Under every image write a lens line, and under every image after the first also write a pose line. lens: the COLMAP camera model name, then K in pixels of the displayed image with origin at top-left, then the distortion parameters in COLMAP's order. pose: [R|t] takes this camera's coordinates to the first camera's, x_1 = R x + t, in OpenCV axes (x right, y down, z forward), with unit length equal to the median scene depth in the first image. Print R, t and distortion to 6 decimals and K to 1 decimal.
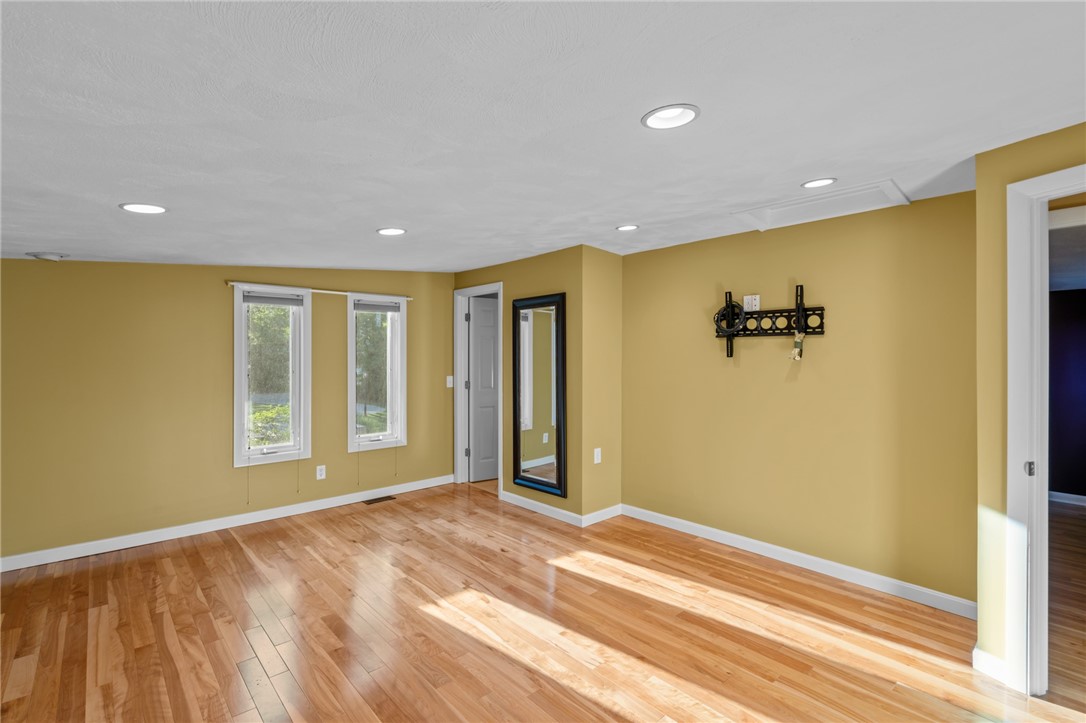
lens RADIAL K [[497.4, 0, 537.9], [0, 497.4, 357.7], [0, 0, 1]] dist [-0.002555, 0.000184]
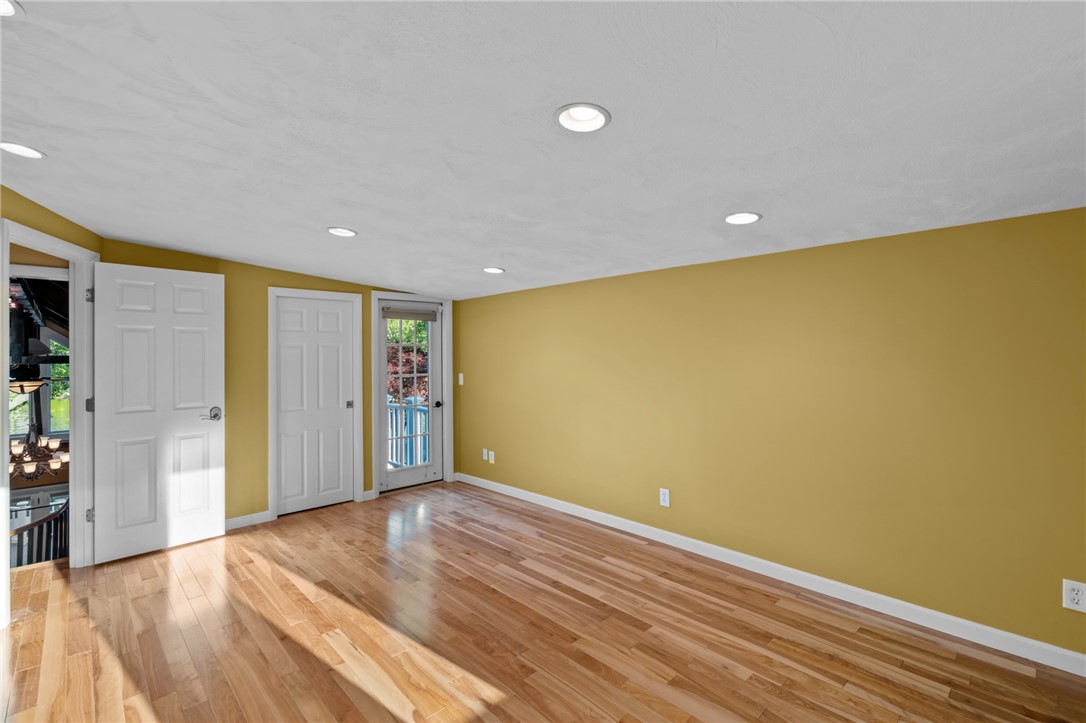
lens RADIAL K [[497.4, 0, 537.9], [0, 497.4, 357.7], [0, 0, 1]] dist [-0.002555, 0.000184]
pose [[-0.999655, 0.006386, -0.025495, -0.299639], [0.006168, 0.999944, 0.008617, -0.006254], [0.025548, 0.008457, -0.999638, 1.983176]]
